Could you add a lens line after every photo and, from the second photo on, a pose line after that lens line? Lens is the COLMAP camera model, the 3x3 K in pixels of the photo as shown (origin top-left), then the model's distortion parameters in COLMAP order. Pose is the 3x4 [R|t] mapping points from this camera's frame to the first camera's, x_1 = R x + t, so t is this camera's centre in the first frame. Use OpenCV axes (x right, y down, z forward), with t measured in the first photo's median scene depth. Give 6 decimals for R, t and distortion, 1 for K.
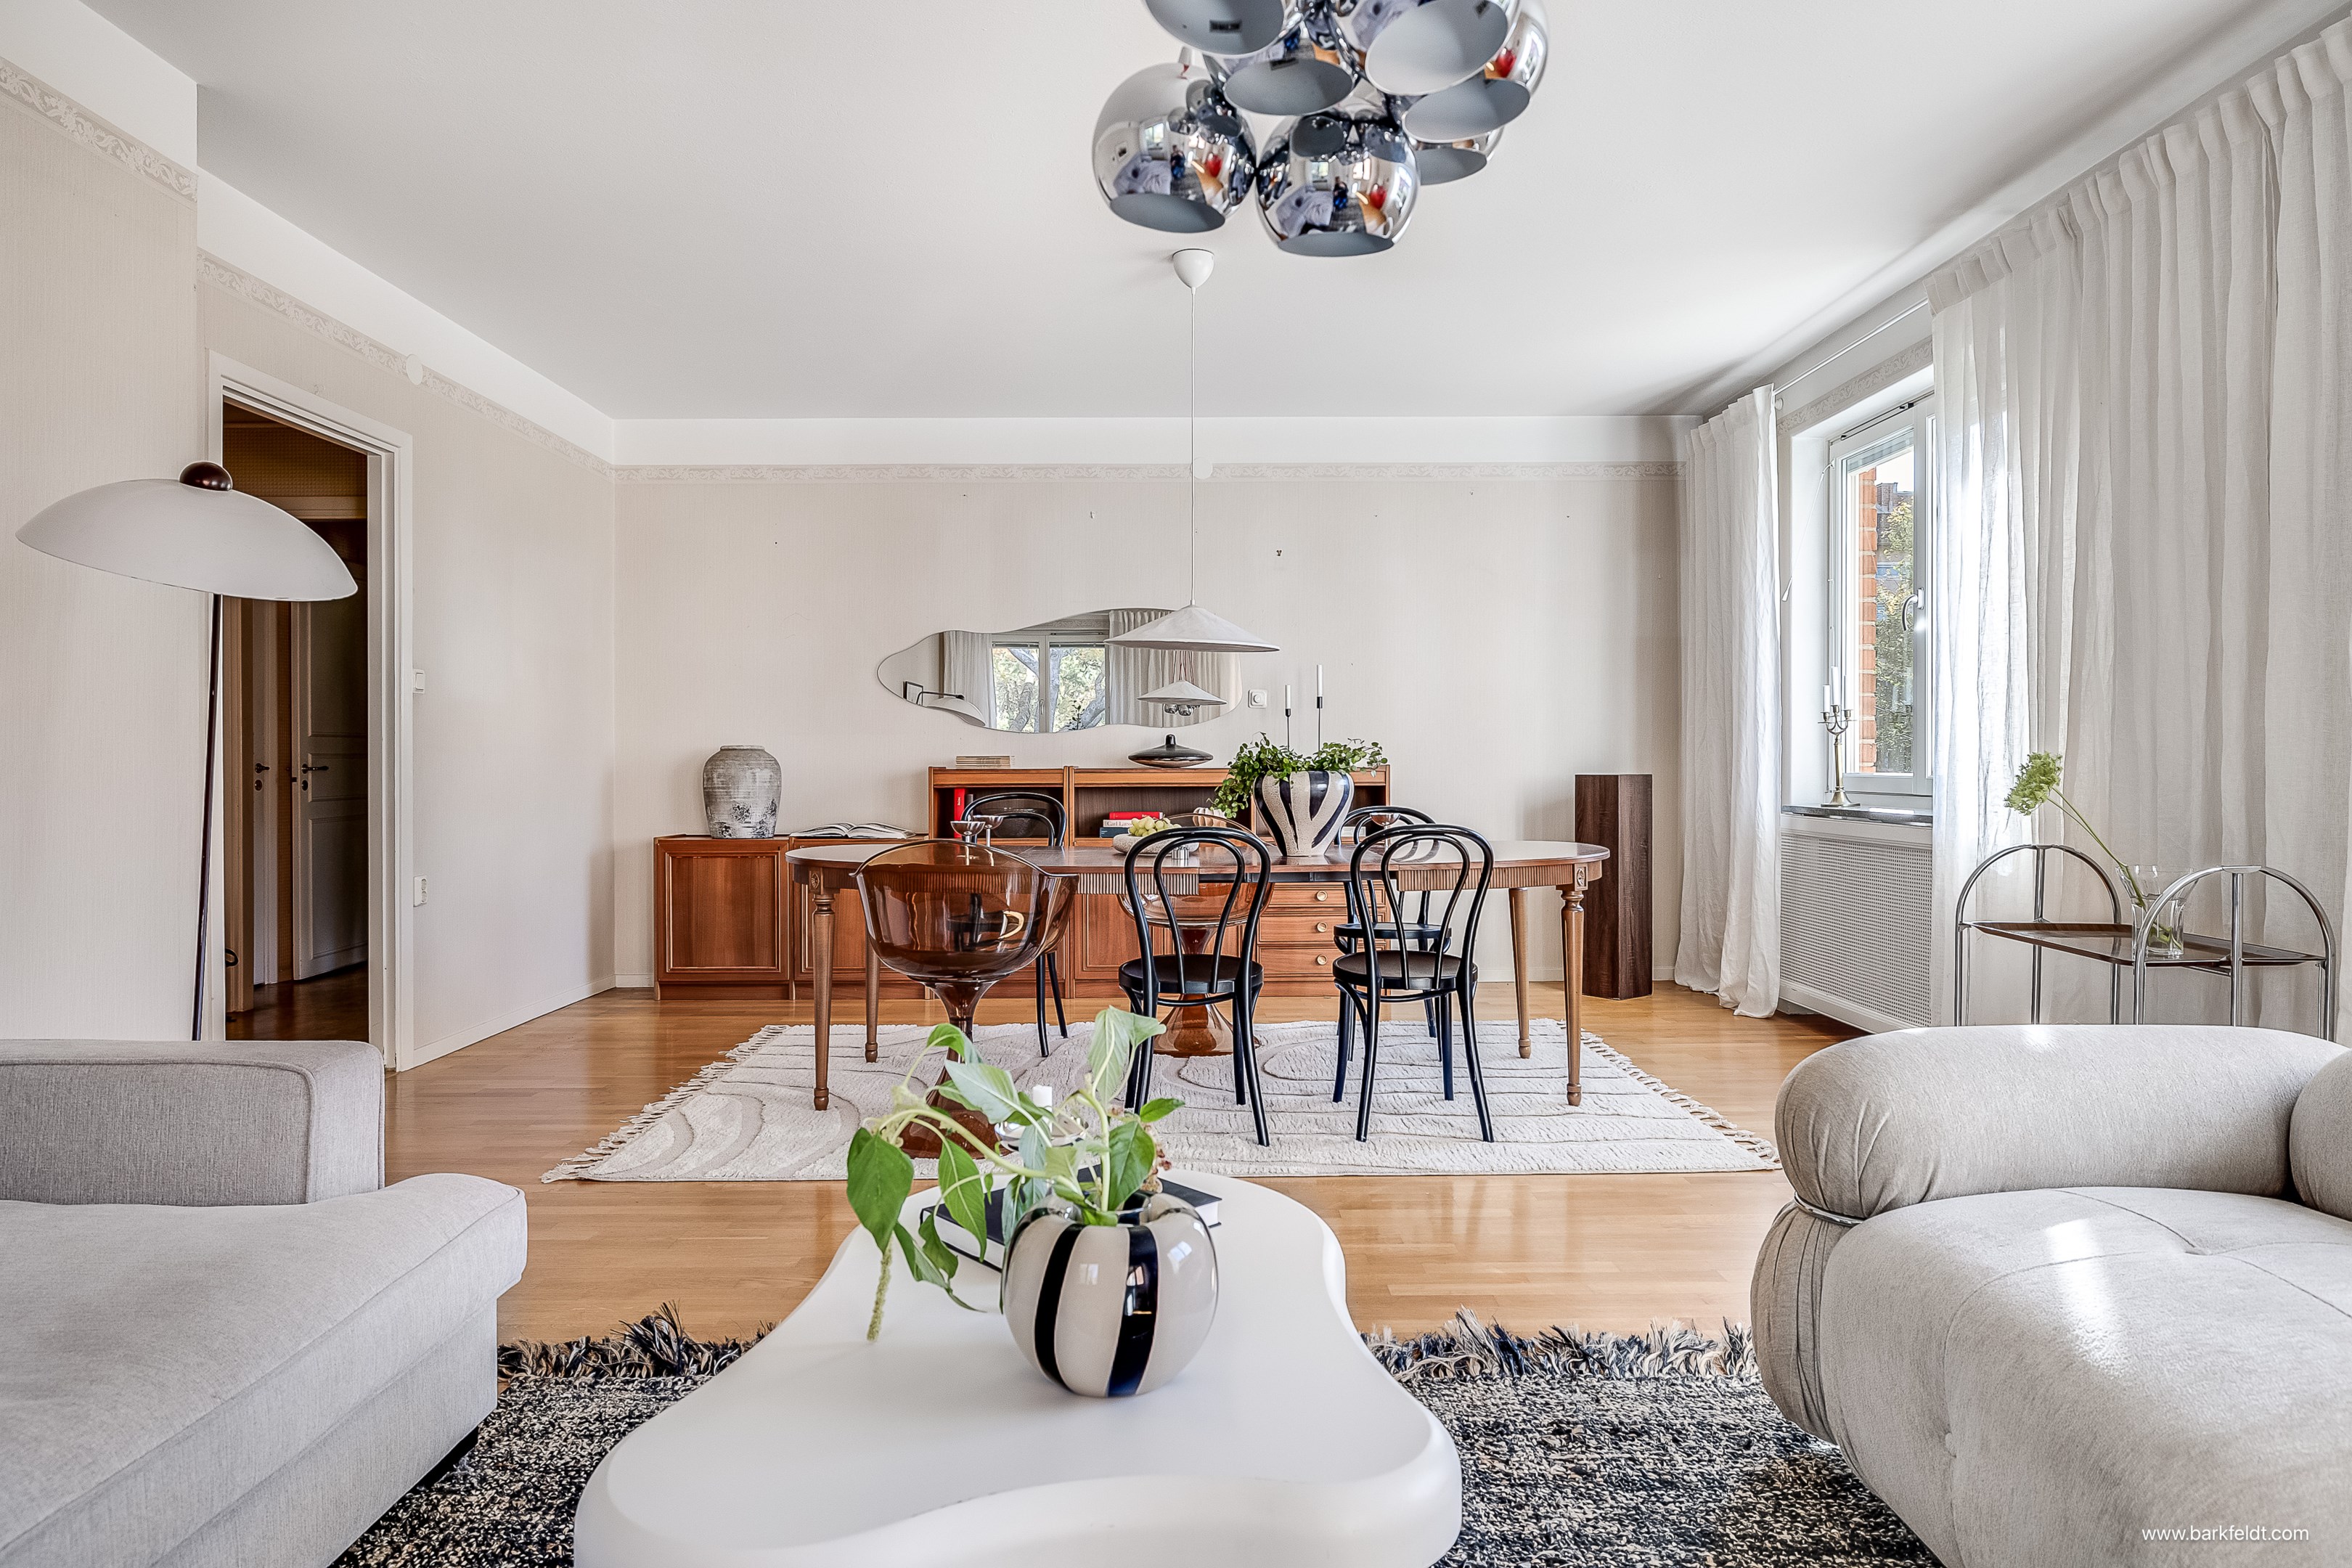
lens RADIAL K [[1385.8, 0, 1163.8], [0, 1385.8, 769.8], [0, 0, 1]] dist [0.005508, 0.000884]
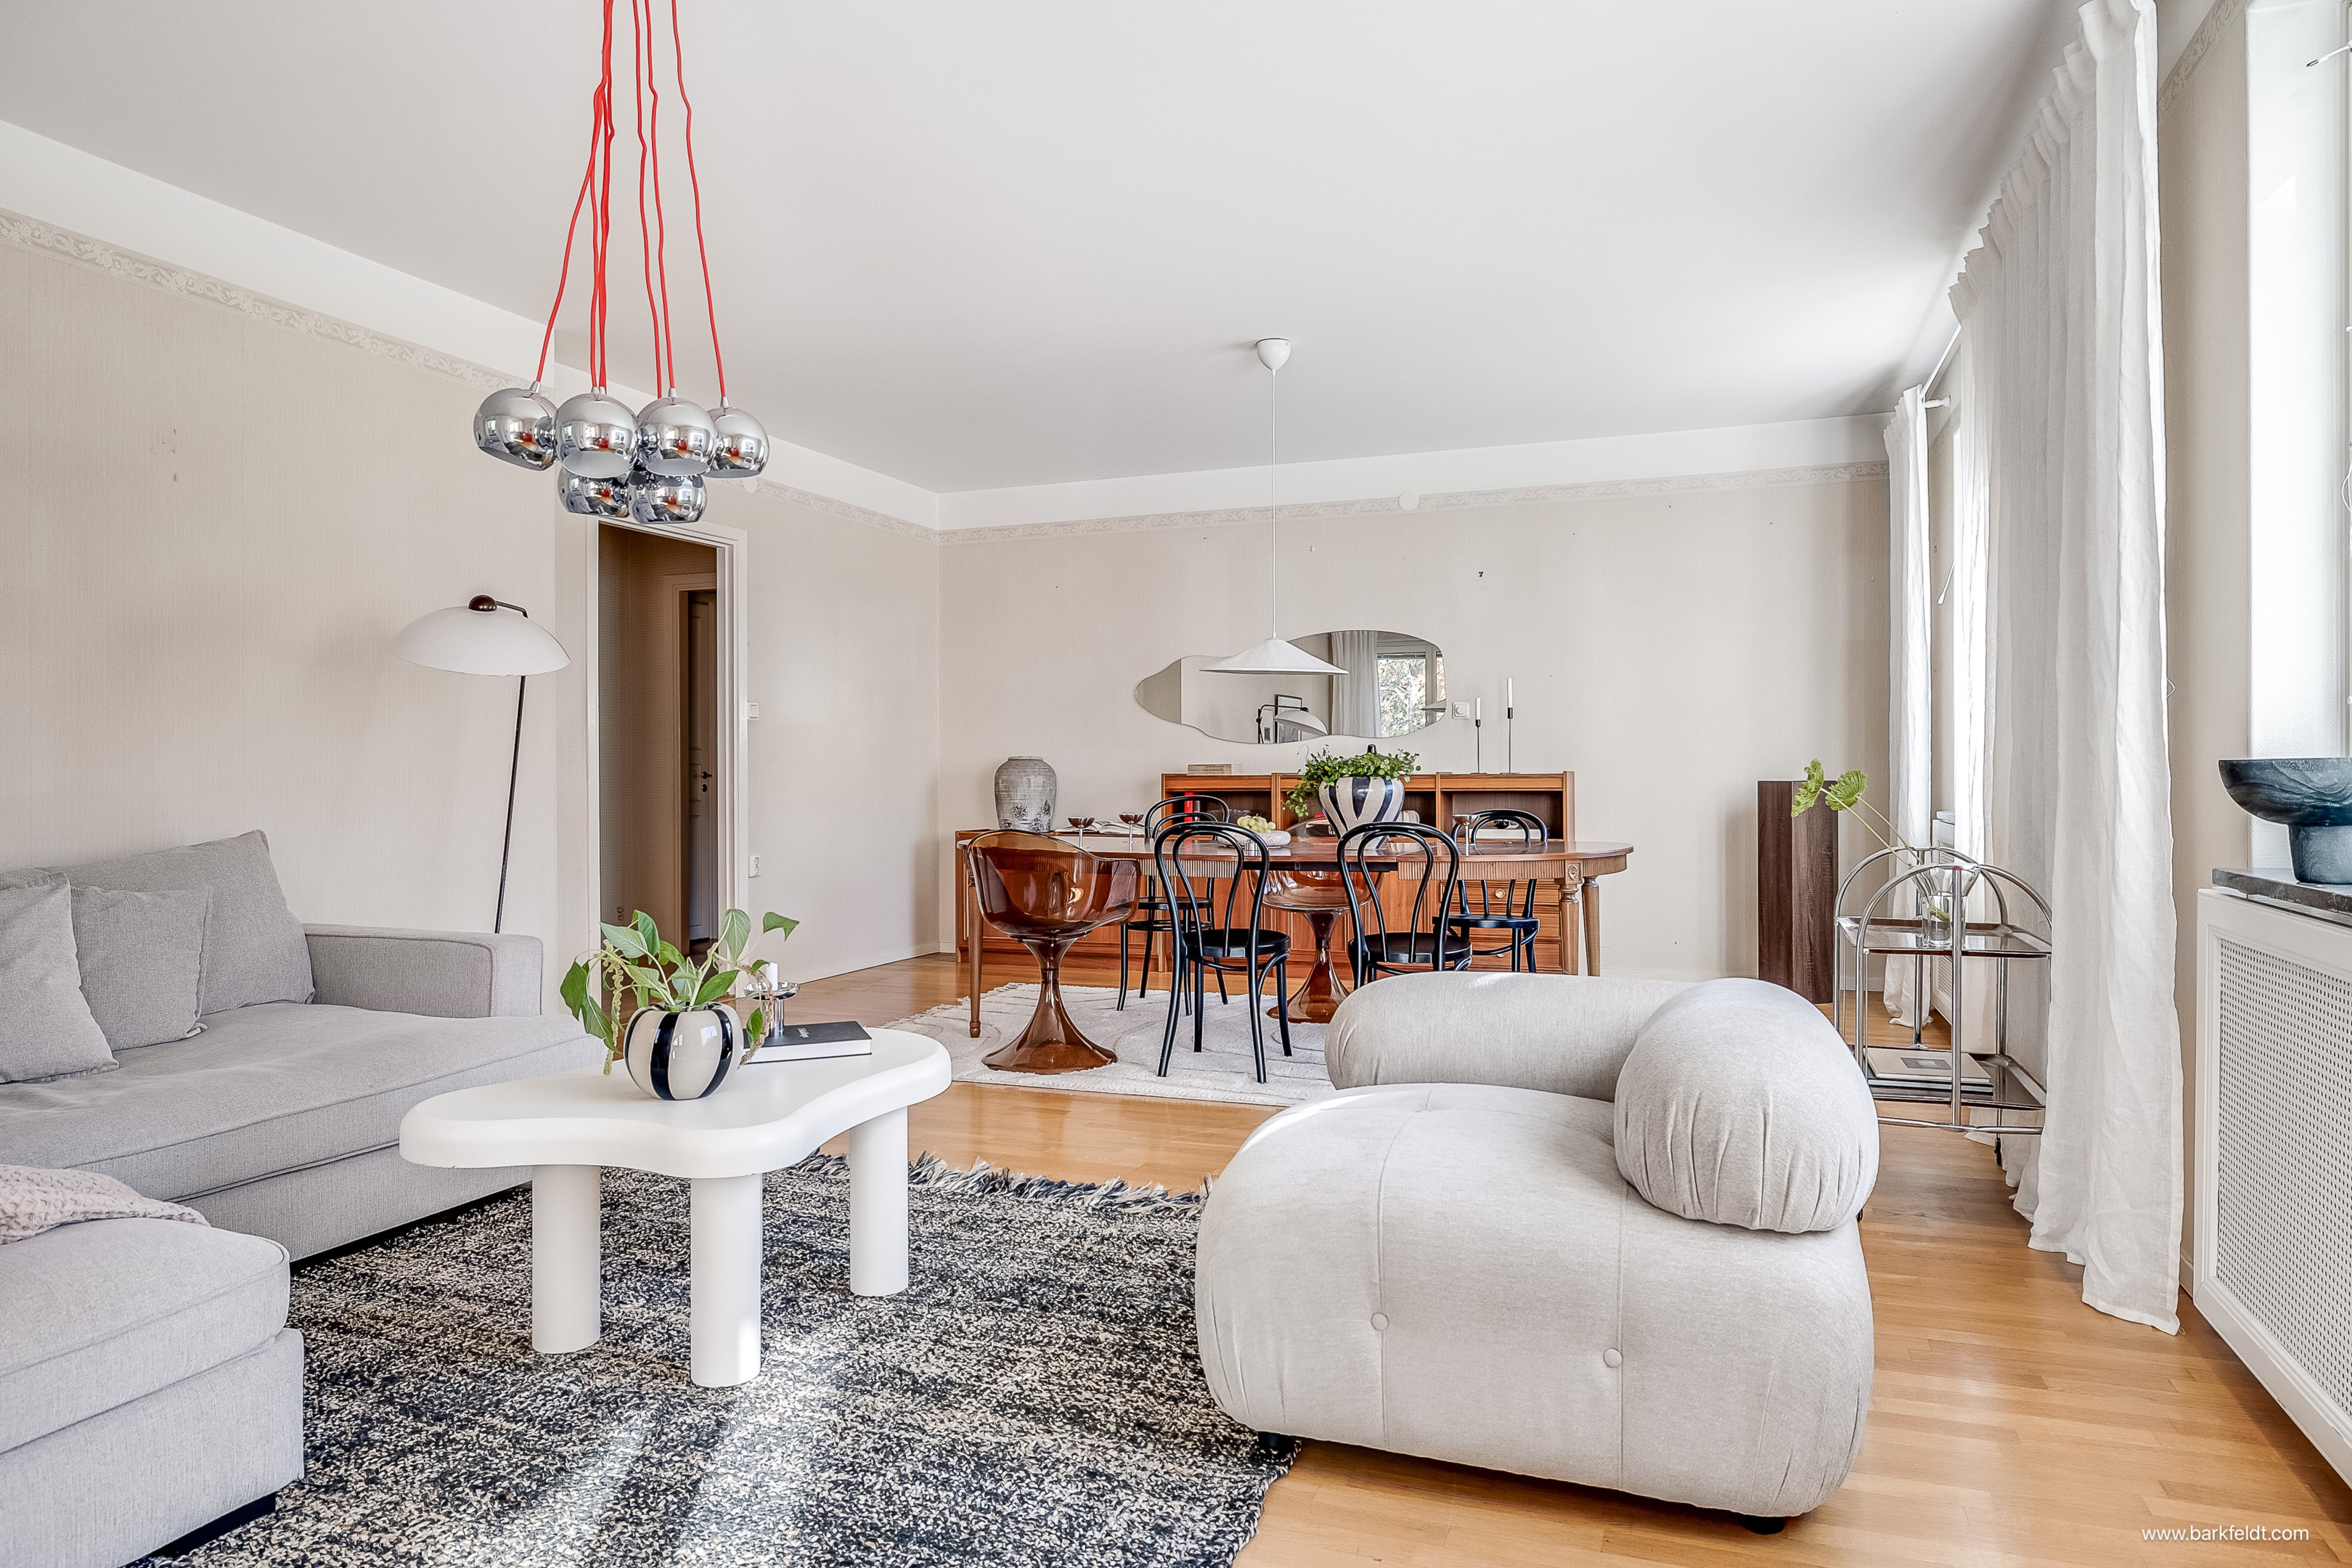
lens RADIAL K [[1433.1, 0, 1194.8], [0, 1433.1, 781.7], [0, 0, 1]] dist [0.004053, 0.000971]
pose [[0.936517, 0.000138, -0.350622, 0.275898], [0.001313, 0.999992, 0.003900, -0.000139], [0.350619, -0.004113, 0.936509, -0.123507]]
